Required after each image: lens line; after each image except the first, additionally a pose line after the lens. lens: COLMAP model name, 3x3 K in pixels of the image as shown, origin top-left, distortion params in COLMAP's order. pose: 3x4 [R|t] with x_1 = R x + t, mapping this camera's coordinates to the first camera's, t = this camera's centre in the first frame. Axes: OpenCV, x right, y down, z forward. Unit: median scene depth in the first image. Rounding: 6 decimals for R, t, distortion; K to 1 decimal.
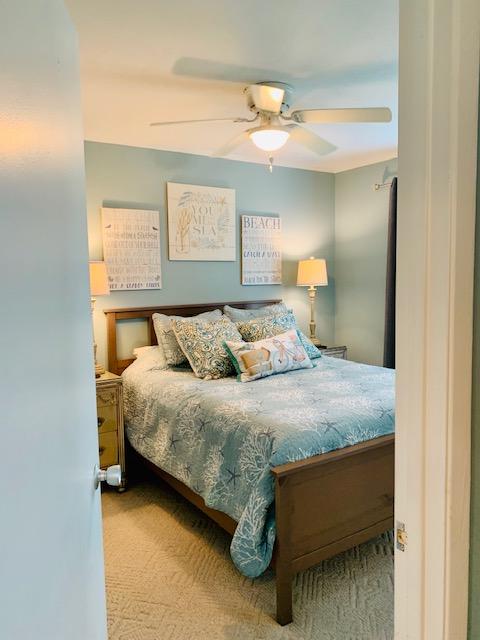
lens RADIAL K [[485.9, 0, 223.8], [0, 485.9, 320.8], [0, 0, 1]] dist [-0.001819, -0.001797]
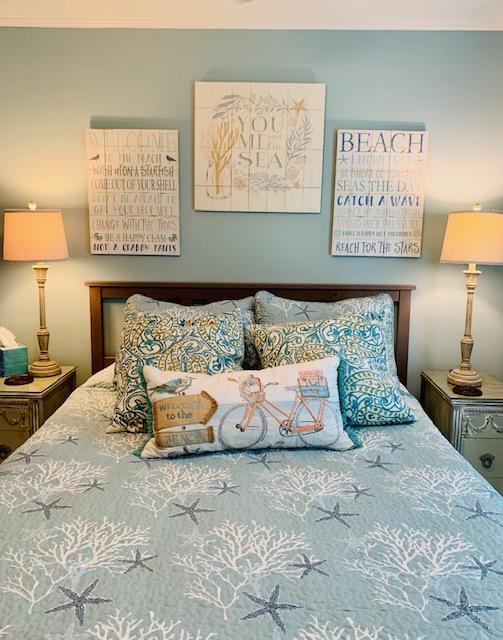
lens RADIAL K [[508.4, 0, 251.2], [0, 508.4, 293.9], [0, 0, 1]] dist [-0.002452, -0.001801]
pose [[0.833487, 0.098577, -0.543674, 0.313448], [-0.079135, 0.995110, 0.059109, -0.061702], [0.546842, -0.006243, 0.837213, 0.496183]]
